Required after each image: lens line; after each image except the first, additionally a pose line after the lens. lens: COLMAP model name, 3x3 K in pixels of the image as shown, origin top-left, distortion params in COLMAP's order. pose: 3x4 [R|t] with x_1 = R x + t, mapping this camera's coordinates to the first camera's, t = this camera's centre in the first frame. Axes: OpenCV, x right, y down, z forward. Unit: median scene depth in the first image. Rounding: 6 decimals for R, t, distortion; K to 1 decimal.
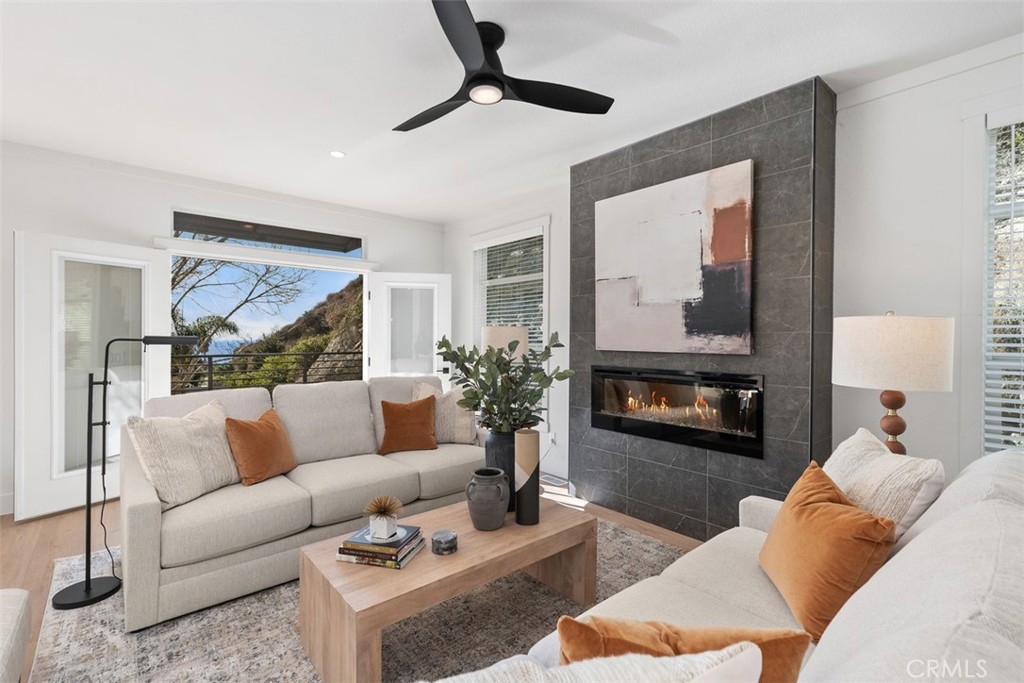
lens RADIAL K [[457.5, 0, 508.9], [0, 457.5, 340.4], [0, 0, 1]] dist [0.001992, -0.000404]
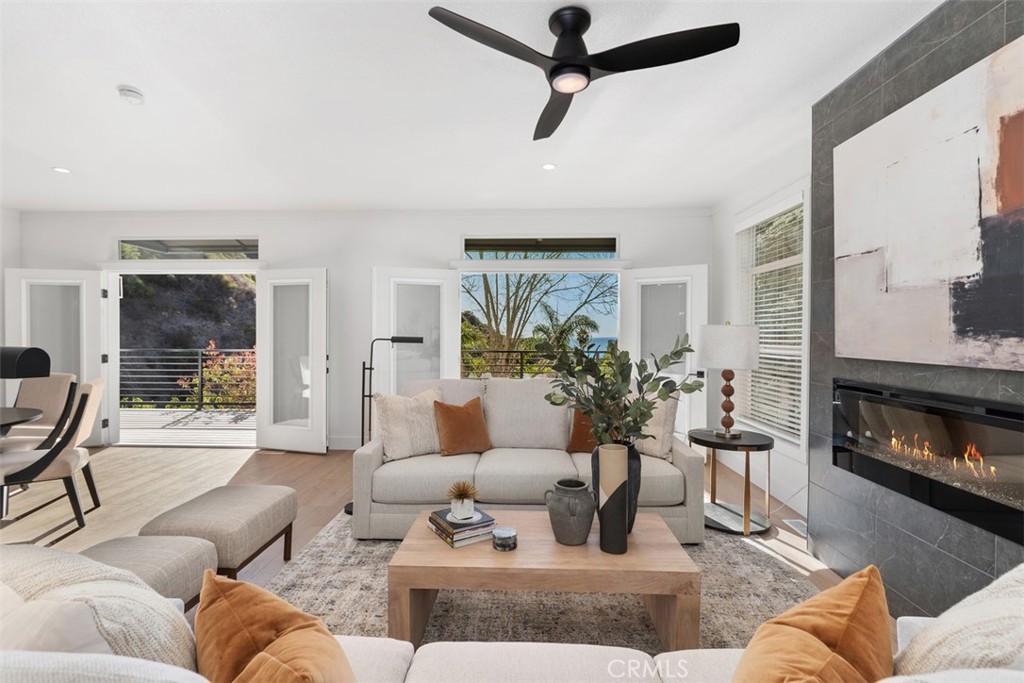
lens RADIAL K [[476.0, 0, 508.7], [0, 476.0, 336.8], [0, 0, 1]] dist [-0.006909, -0.000258]
pose [[0.734996, 0.003773, -0.678061, 0.377957], [-0.004134, 0.999991, 0.001083, -0.010038], [0.678059, 0.002007, 0.735005, 0.139414]]
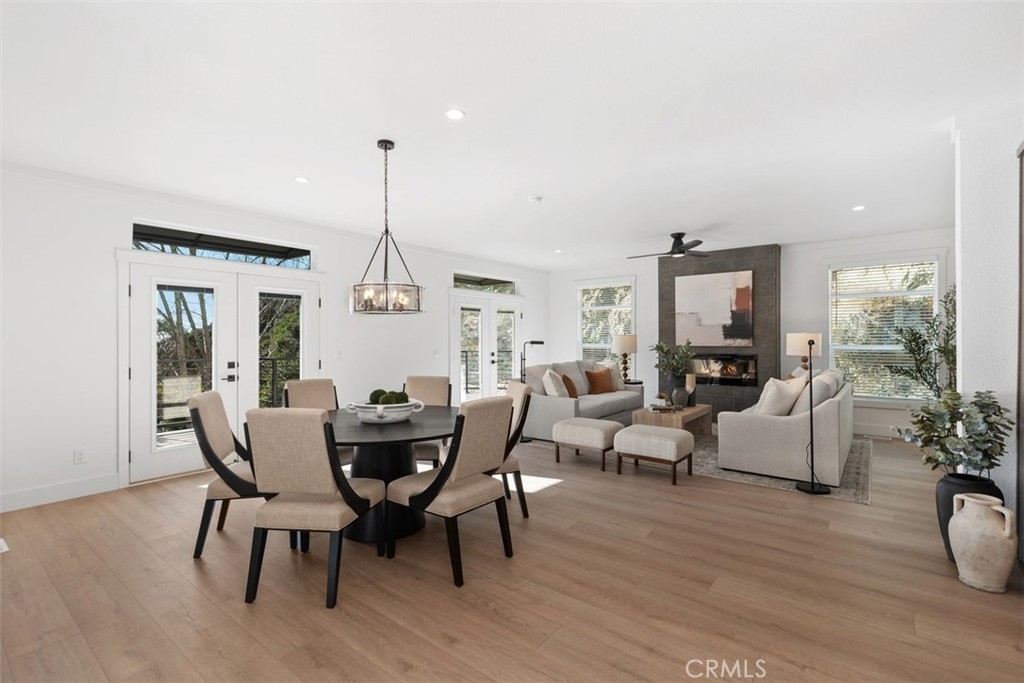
lens RADIAL K [[464.9, 0, 507.8], [0, 464.9, 335.4], [0, 0, 1]] dist [0.005738, 0.000048]
pose [[0.983374, -0.004968, 0.181523, -1.167061], [0.007577, 0.999878, -0.013682, -0.004982], [-0.181433, 0.014830, 0.983291, -1.187940]]
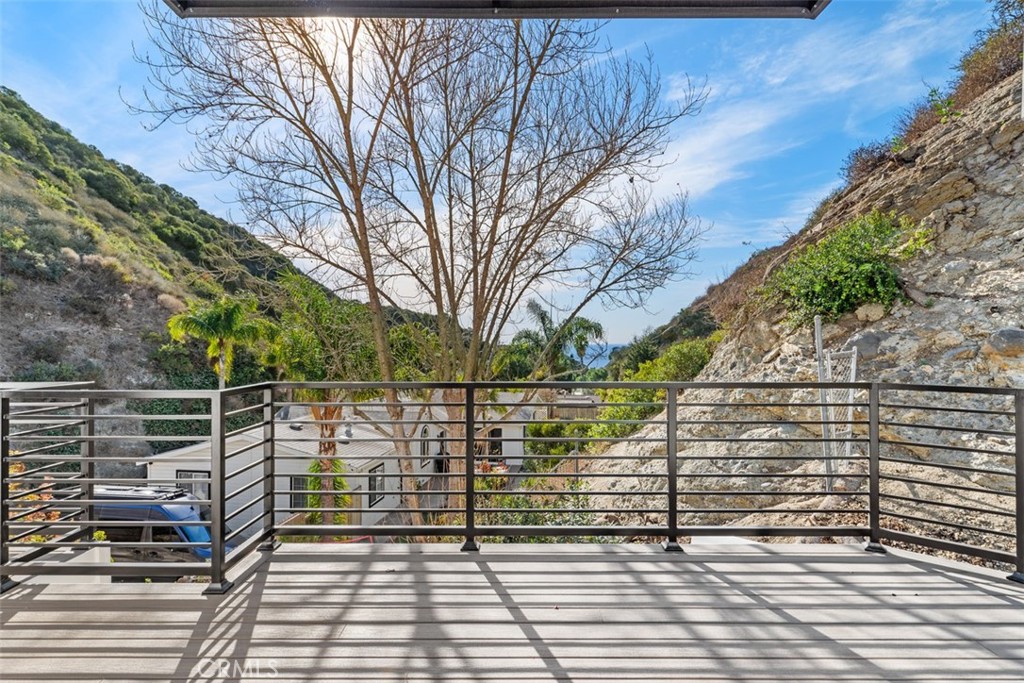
lens RADIAL K [[569.1, 0, 508.1], [0, 569.1, 335.9], [0, 0, 1]] dist [0.001016, -0.000648]
pose [[0.755503, -0.007878, -0.655098, -0.573467], [-0.001625, 0.999902, -0.013899, -0.015323], [0.655144, 0.011566, 0.755416, 1.335460]]
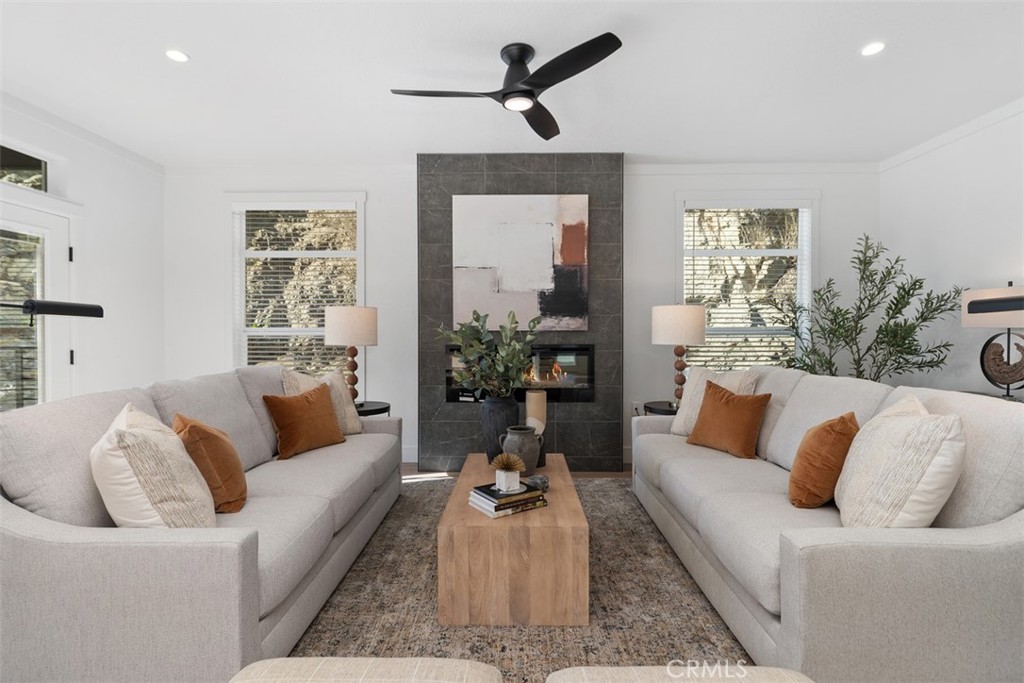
lens RADIAL K [[502.1, 0, 506.6], [0, 502.1, 336.6], [0, 0, 1]] dist [-0.000245, -0.000229]
pose [[0.666903, -0.014493, 0.745004, -0.742488], [0.009205, 0.999895, 0.011212, 0.027345], [-0.745088, -0.000620, 0.666966, 0.122579]]
